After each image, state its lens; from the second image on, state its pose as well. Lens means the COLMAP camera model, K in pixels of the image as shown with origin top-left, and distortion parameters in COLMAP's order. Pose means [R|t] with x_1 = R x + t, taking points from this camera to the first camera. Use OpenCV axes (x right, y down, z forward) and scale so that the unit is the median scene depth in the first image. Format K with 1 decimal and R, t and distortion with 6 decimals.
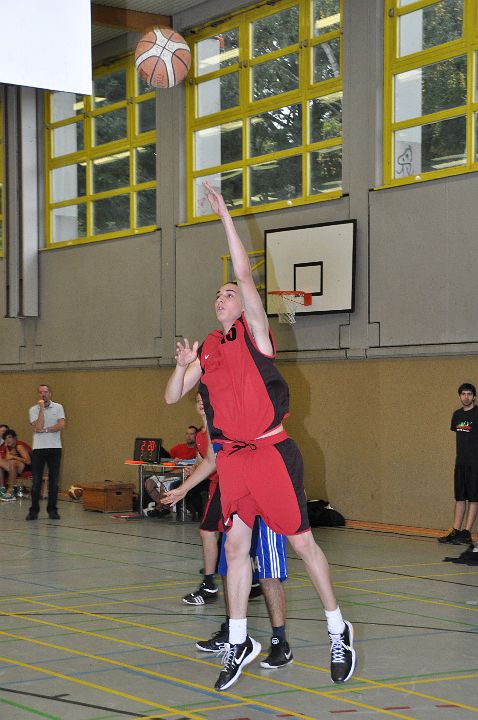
lens RADIAL K [[1561.4, 0, 241.0], [0, 1561.4, 364.6], [0, 0, 1]] dist [0.313251, 0.000000]
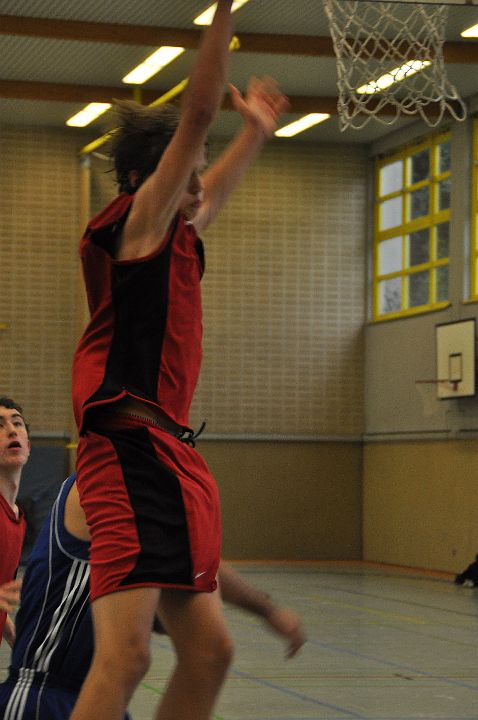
lens RADIAL K [[2327.7, 0, 237.1], [0, 2327.7, 360.2], [0, 0, 1]] dist [0.976047, 0.000000]
pose [[0.948555, -0.022169, -0.315834, 0.292823], [0.013002, 0.999432, -0.031102, -0.004596], [0.316344, 0.025395, 0.948304, -0.486916]]
